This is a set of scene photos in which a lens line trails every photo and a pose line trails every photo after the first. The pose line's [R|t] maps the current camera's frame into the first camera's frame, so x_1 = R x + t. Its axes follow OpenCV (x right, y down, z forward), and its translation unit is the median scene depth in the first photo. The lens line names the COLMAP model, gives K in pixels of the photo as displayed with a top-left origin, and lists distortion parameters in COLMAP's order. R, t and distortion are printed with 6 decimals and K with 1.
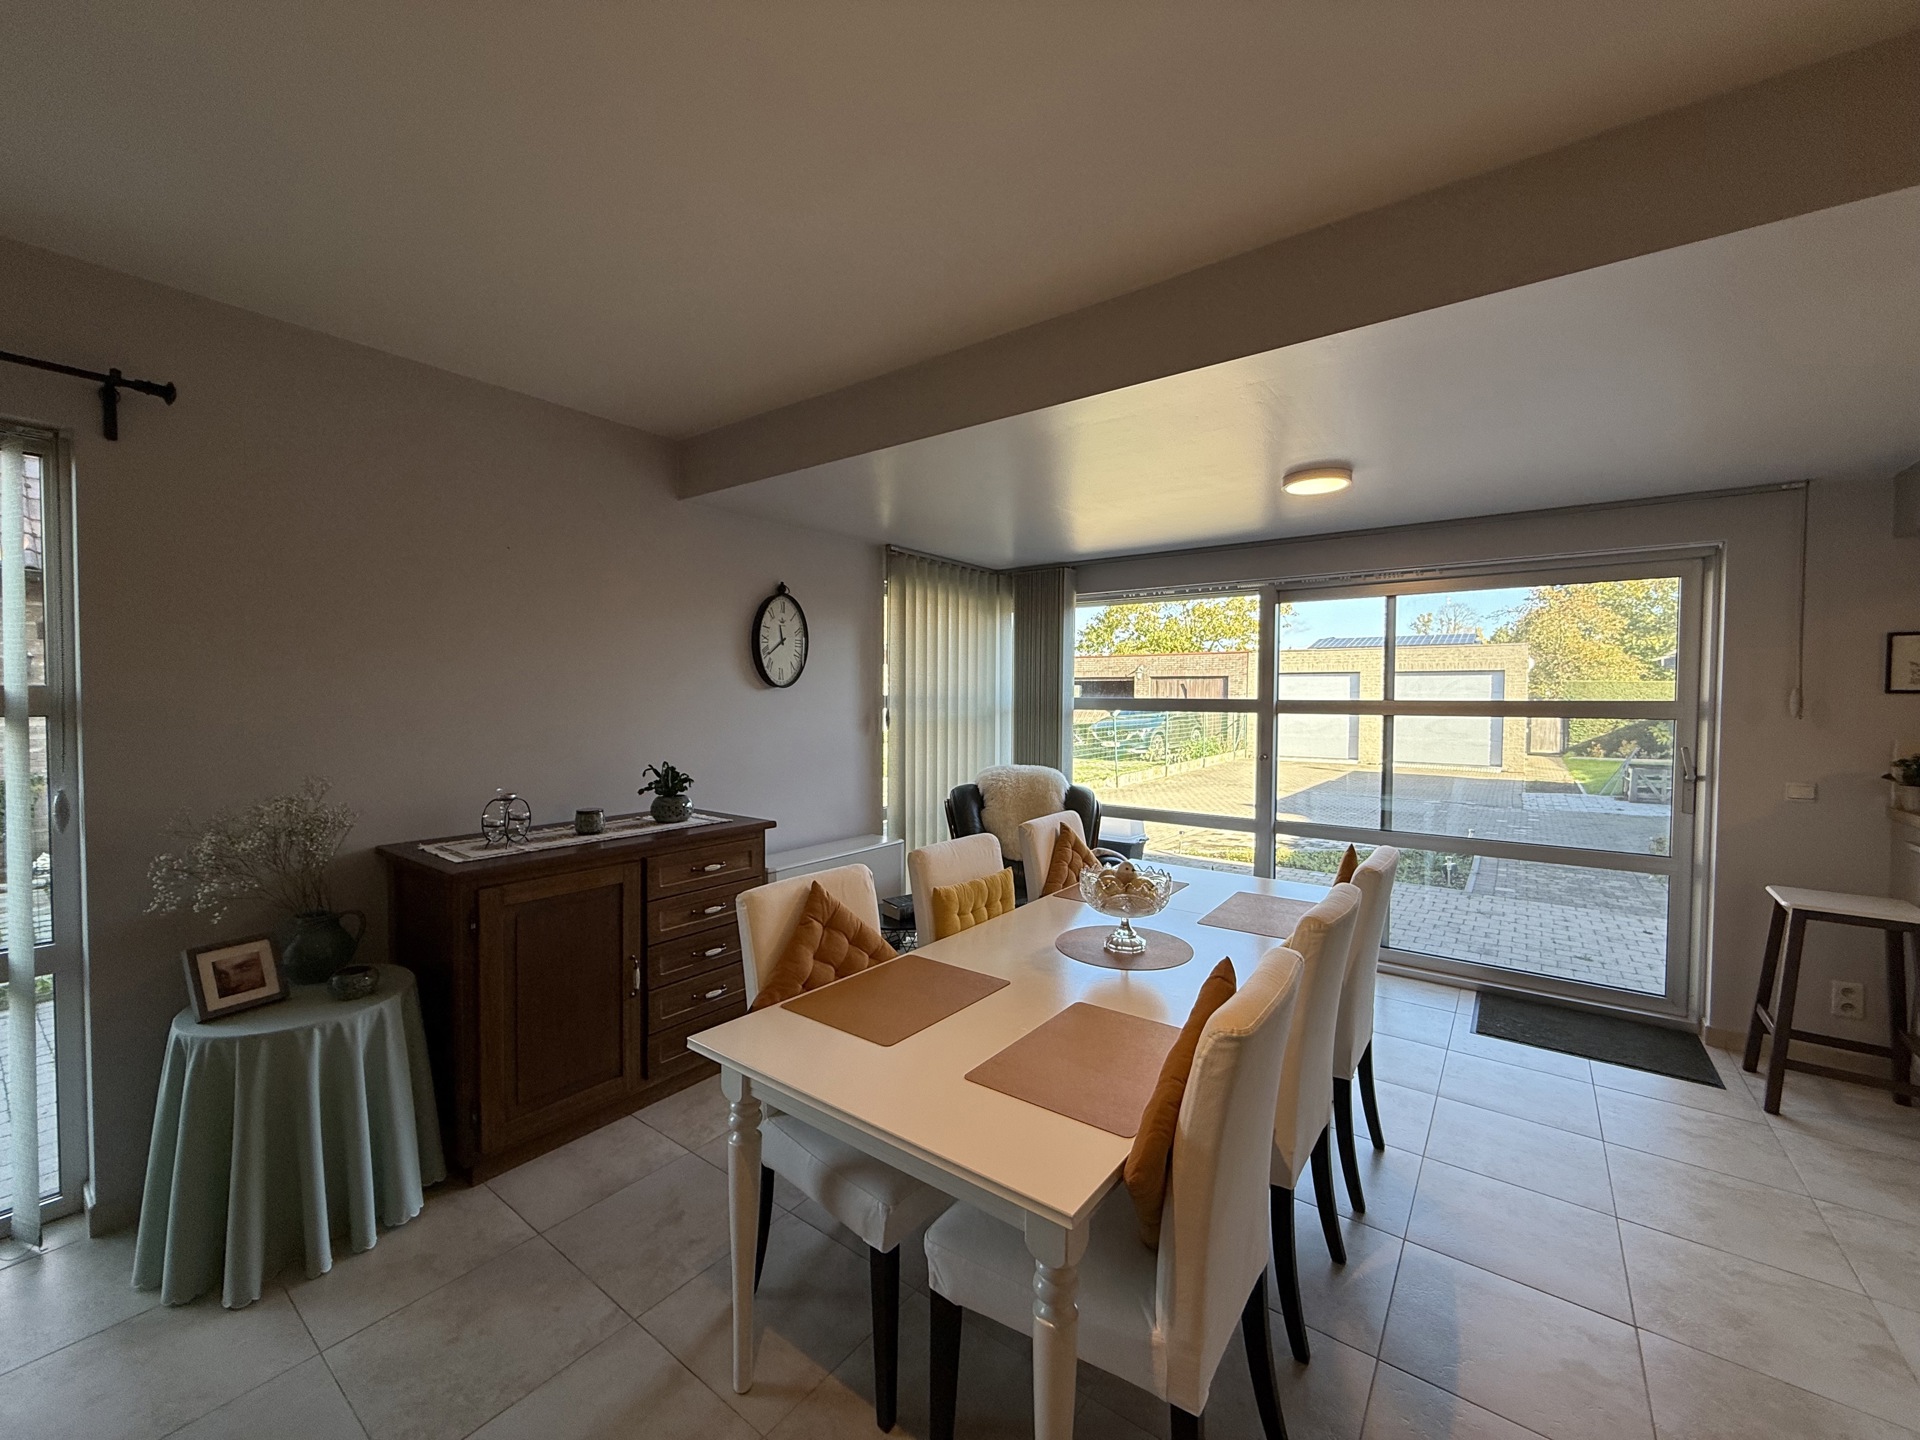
lens RADIAL K [[760.7, 0, 953.4], [0, 760.7, 721.4], [0, 0, 1]] dist [0.000054, -0.000233]
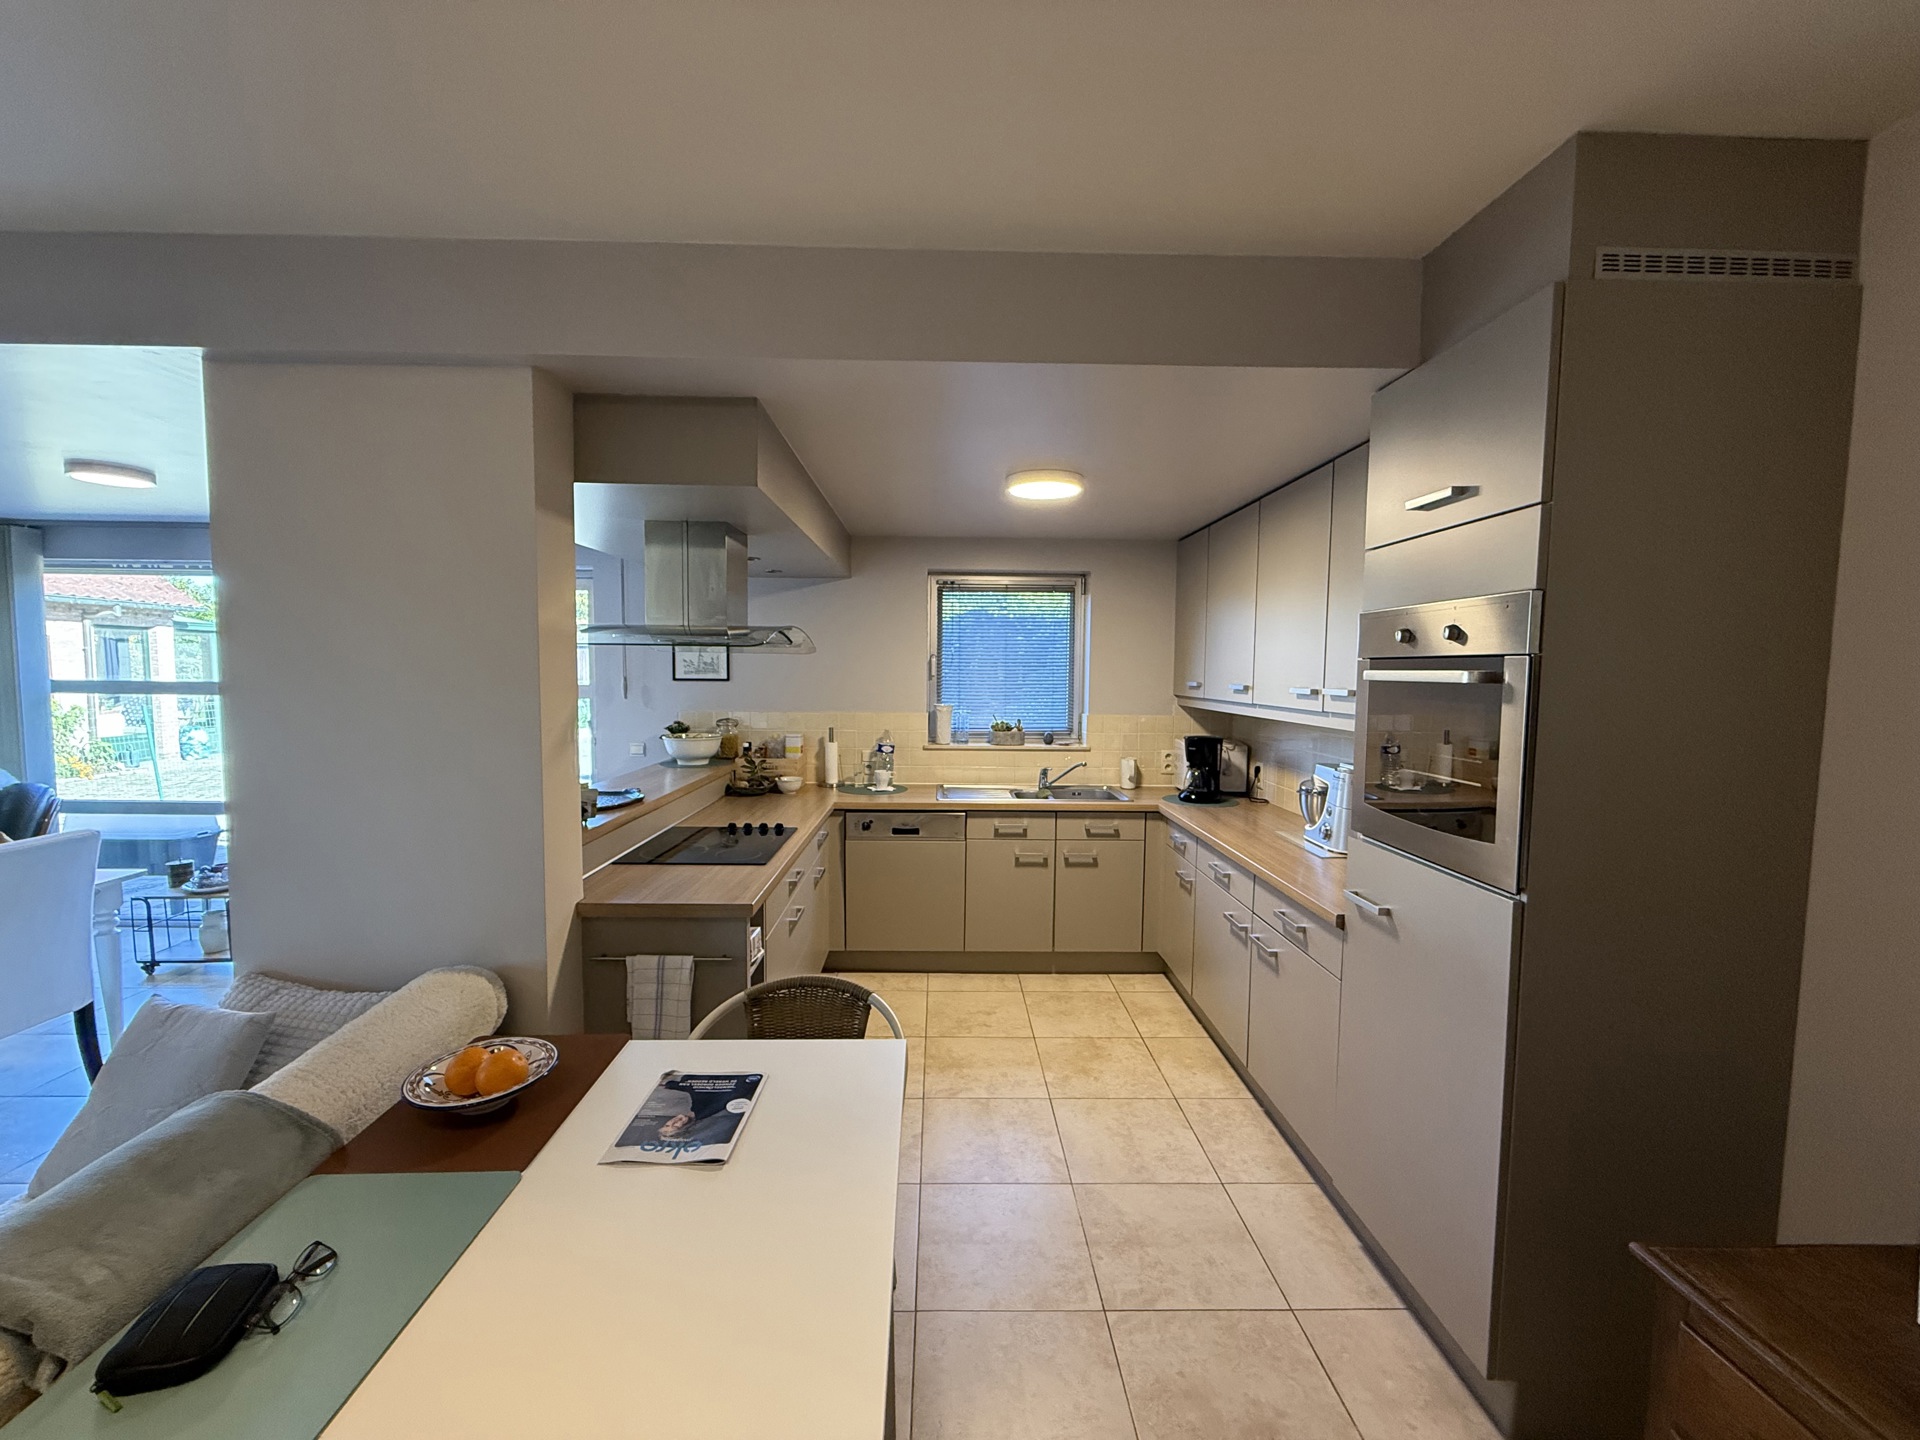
lens RADIAL K [[761.3, 0, 953.6], [0, 761.3, 718.6], [0, 0, 1]] dist [0.000286, -0.000168]
pose [[0.787585, -0.037011, 0.615093, 0.656056], [0.013189, 0.998978, 0.043223, -0.017085], [-0.616064, -0.025930, 0.787269, -0.456430]]
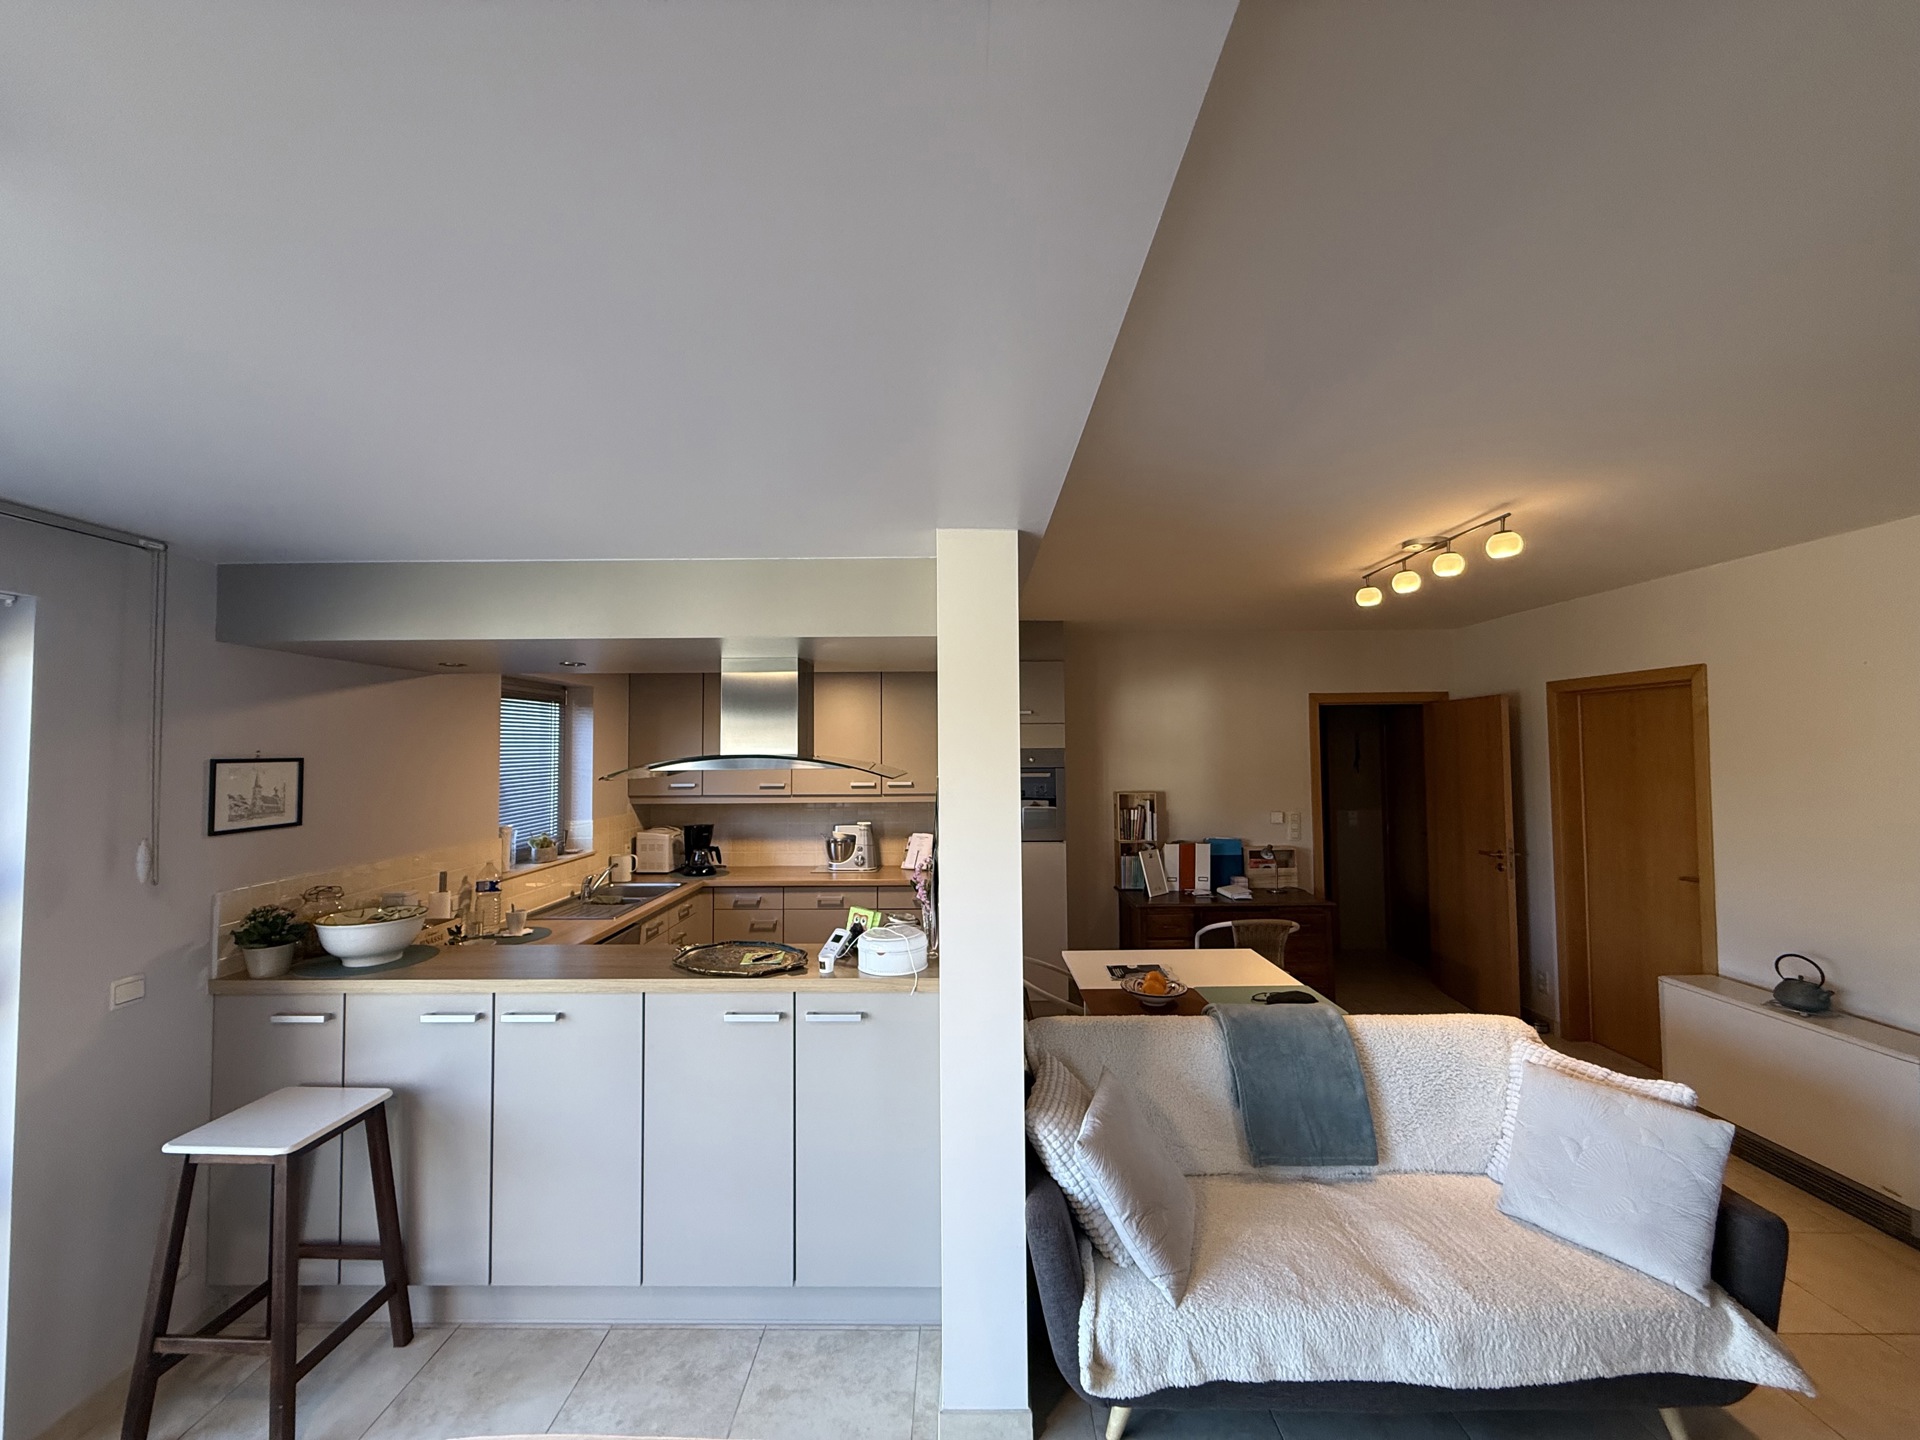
lens RADIAL K [[761.3, 0, 953.6], [0, 761.3, 718.6], [0, 0, 1]] dist [0.000286, -0.000168]
pose [[-0.587395, 0.031894, 0.808672, 0.114415], [0.030300, 0.999389, -0.017407, -0.107920], [-0.808733, 0.014278, -0.588002, 0.745175]]
